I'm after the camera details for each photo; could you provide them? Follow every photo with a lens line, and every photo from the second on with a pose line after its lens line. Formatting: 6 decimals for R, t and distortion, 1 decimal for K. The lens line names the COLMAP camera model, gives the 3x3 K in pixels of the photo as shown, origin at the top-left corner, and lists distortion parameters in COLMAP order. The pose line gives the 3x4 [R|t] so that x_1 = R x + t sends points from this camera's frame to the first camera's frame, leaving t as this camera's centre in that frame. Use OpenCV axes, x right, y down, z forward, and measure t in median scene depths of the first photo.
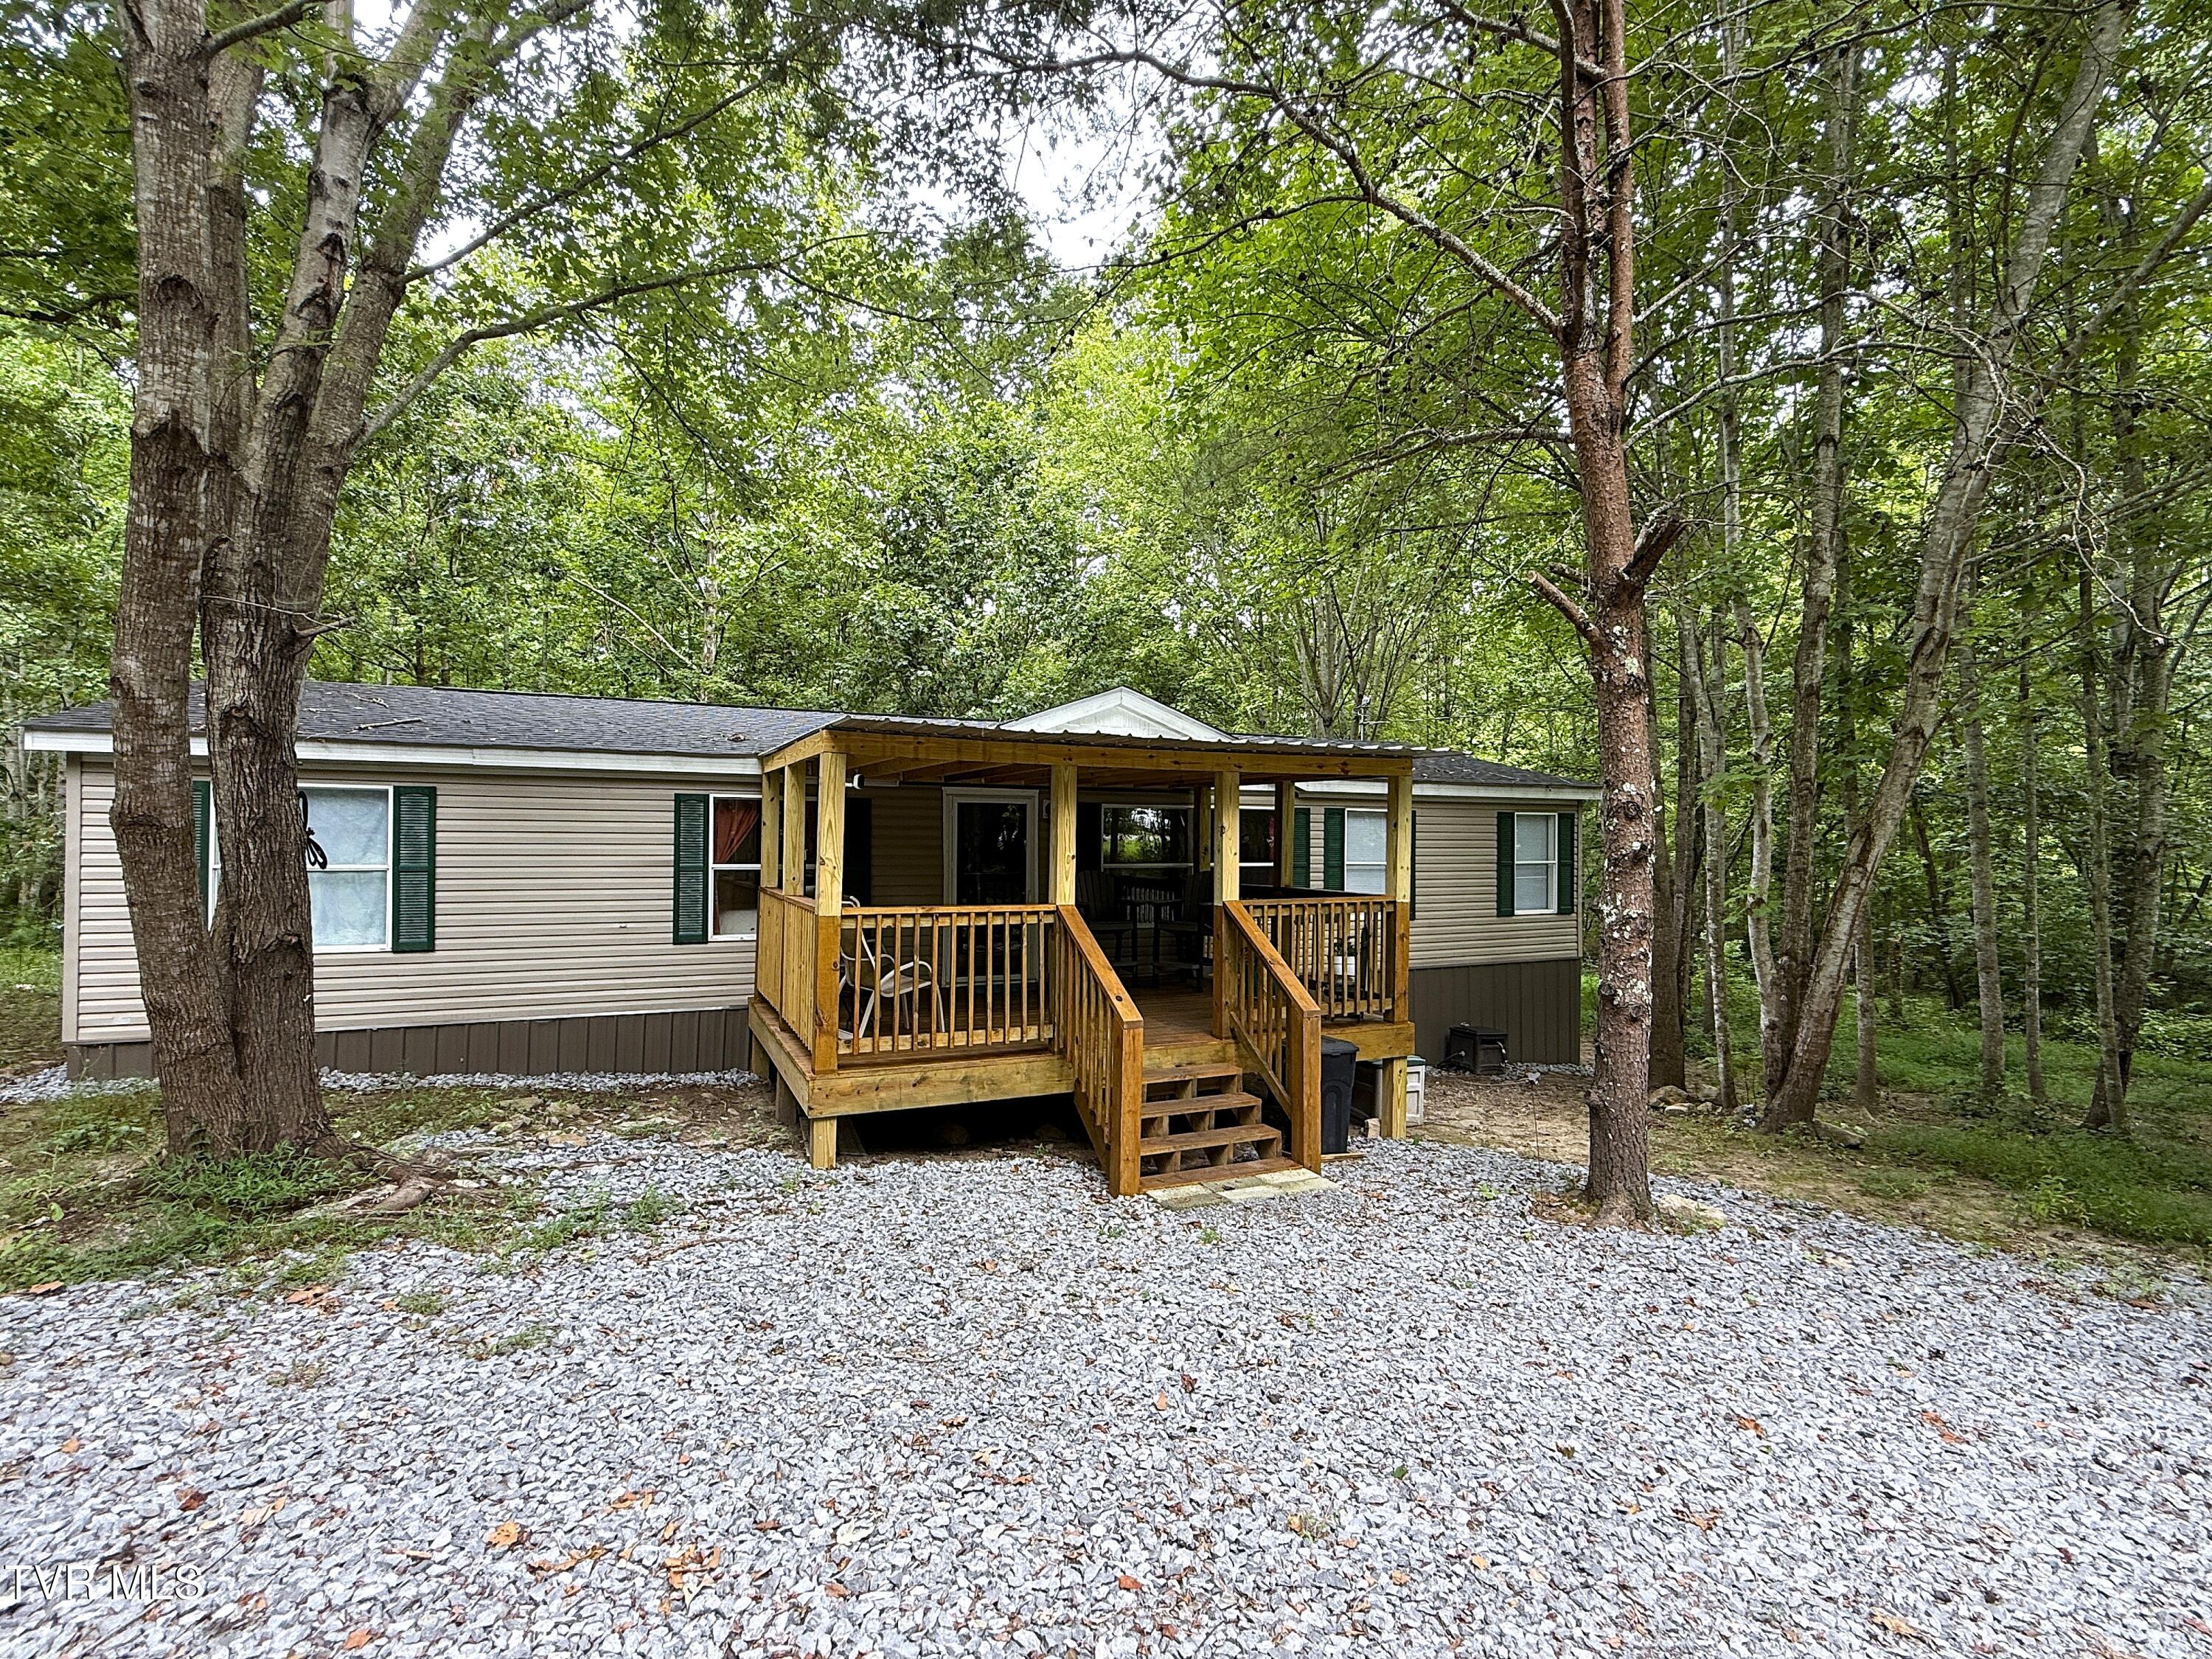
lens RADIAL K [[1059.2, 0, 1108.6], [0, 1059.2, 830.3], [0, 0, 1]] dist [0.002178, -0.001536]
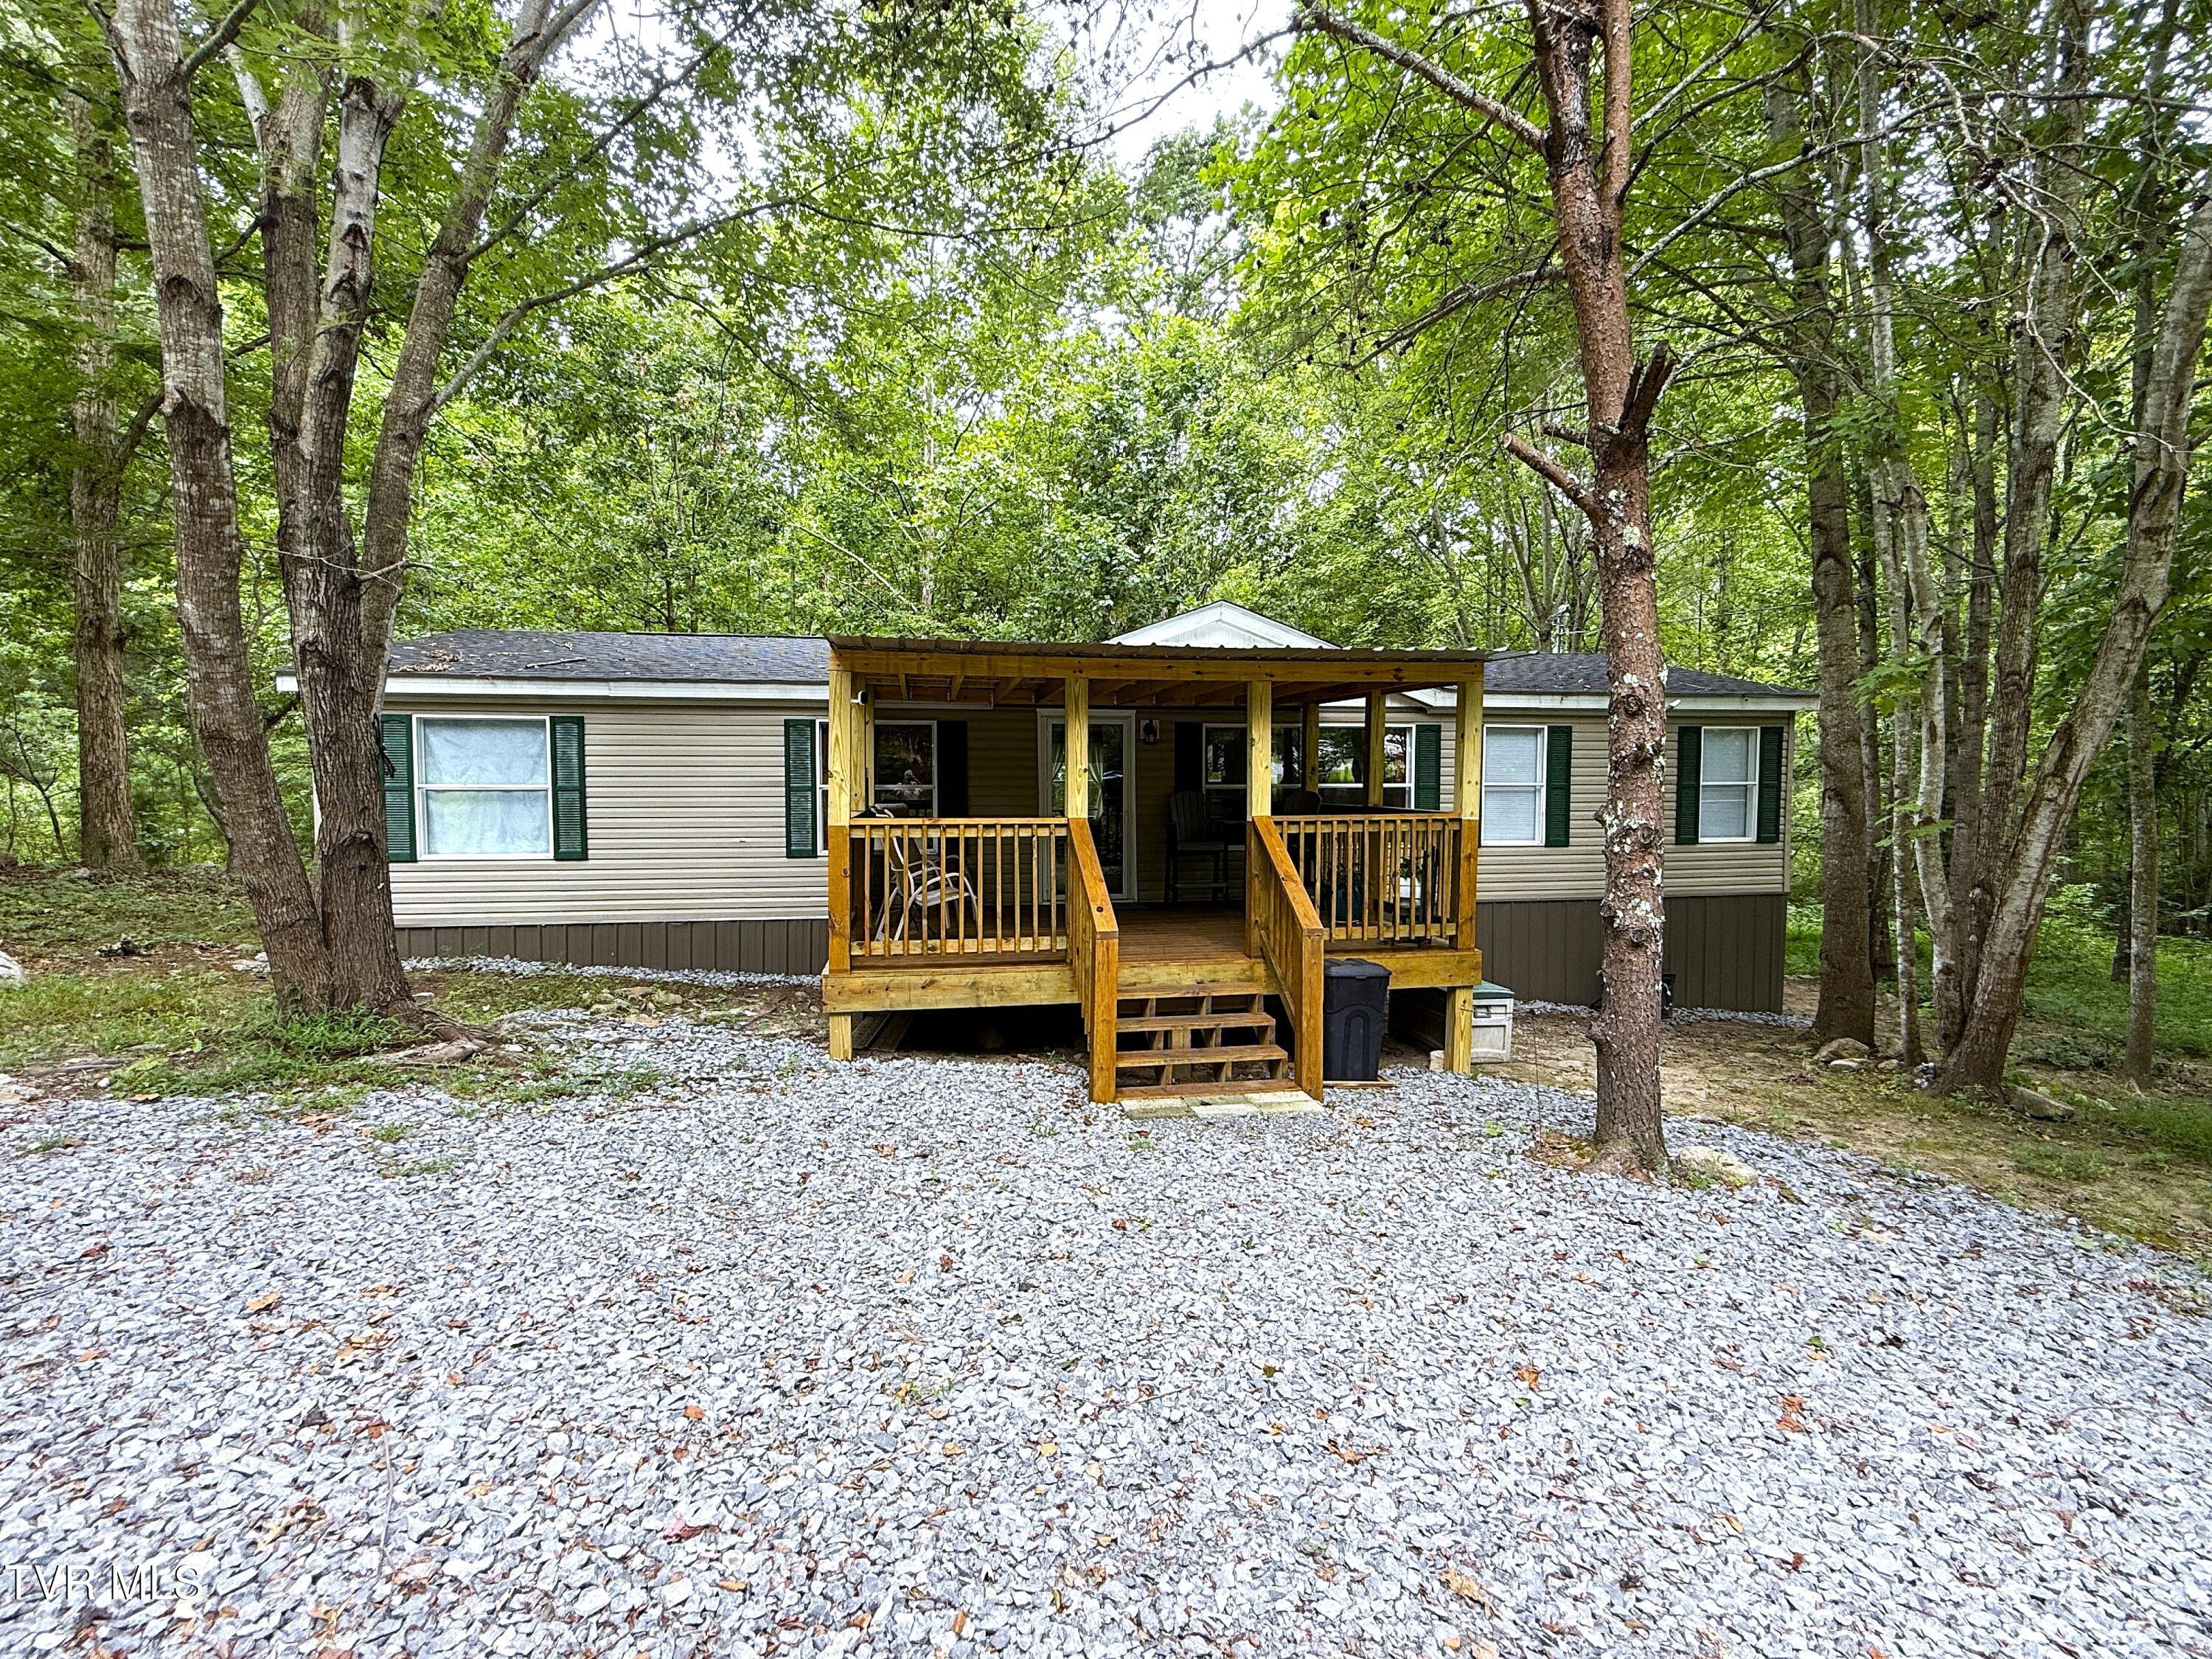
lens RADIAL K [[1059.2, 0, 1103.9], [0, 1059.2, 830.8], [0, 0, 1]] dist [0.002178, -0.001536]
pose [[0.967498, 0.006136, -0.252803, 0.252485], [0.009395, 0.998143, 0.060182, 0.023682], [0.252703, -0.060601, 0.965644, 0.039605]]
